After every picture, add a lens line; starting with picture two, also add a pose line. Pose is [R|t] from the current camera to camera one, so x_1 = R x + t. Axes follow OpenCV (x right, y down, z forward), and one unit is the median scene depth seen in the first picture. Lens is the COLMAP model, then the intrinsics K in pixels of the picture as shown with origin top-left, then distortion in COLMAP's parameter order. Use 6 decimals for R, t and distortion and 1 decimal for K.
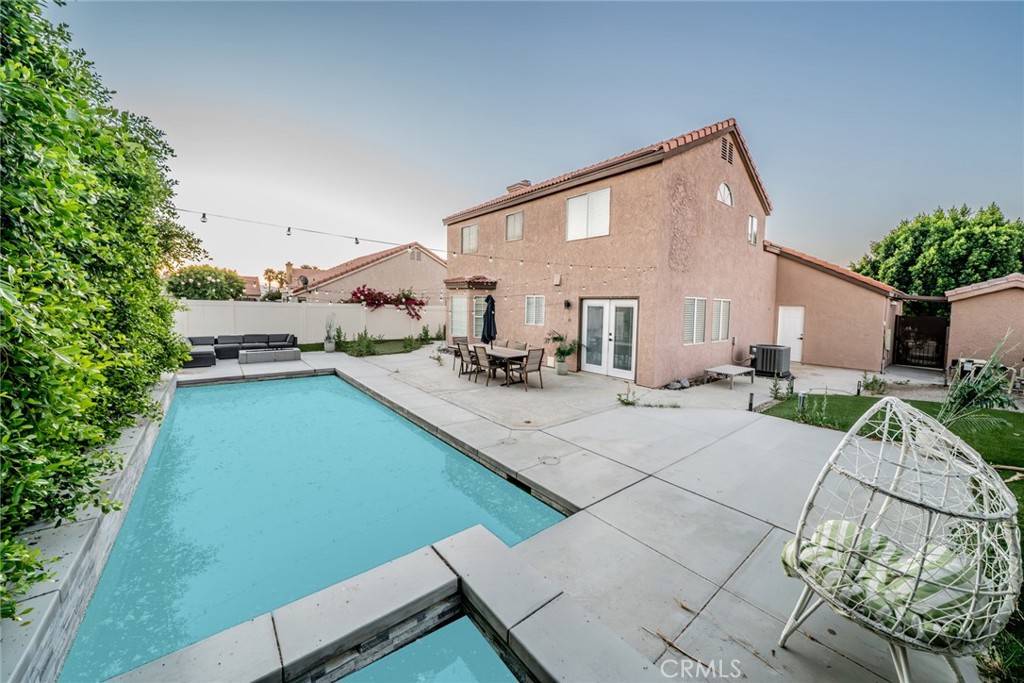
lens RADIAL K [[412.0, 0, 512.3], [0, 412.0, 330.8], [0, 0, 1]] dist [-0.009623, -0.000077]
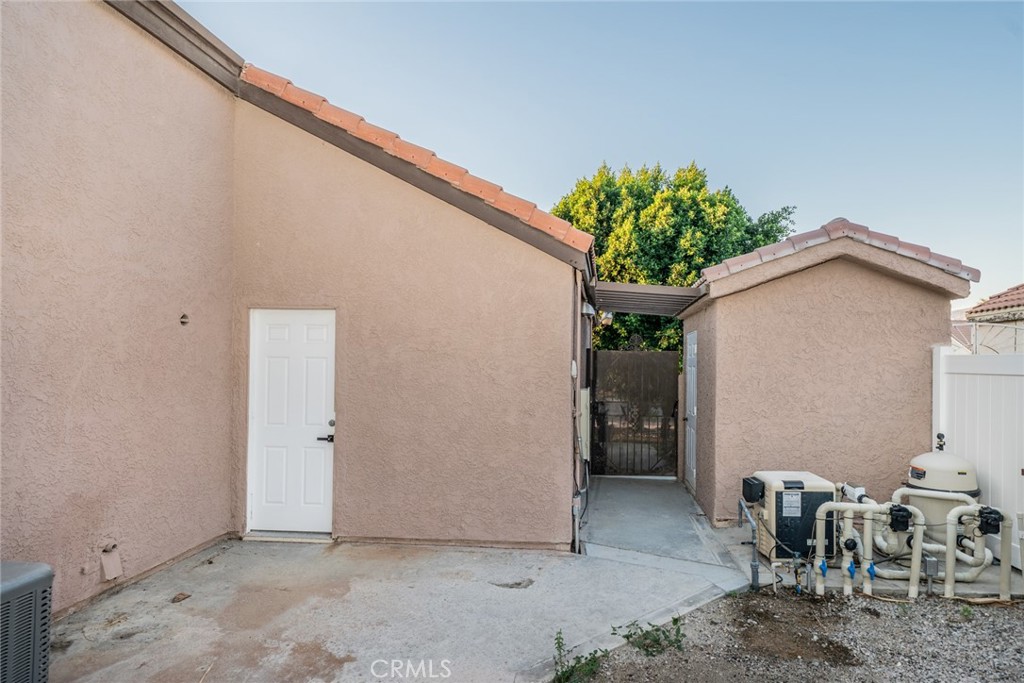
lens RADIAL K [[528.7, 0, 512.0], [0, 528.7, 341.5], [0, 0, 1]] dist [0.015554, 0.000195]
pose [[0.792627, 0.010184, 0.609622, 0.529018], [0.044093, 0.996285, -0.073973, -0.009614], [-0.608111, 0.085513, 0.789233, 0.595485]]
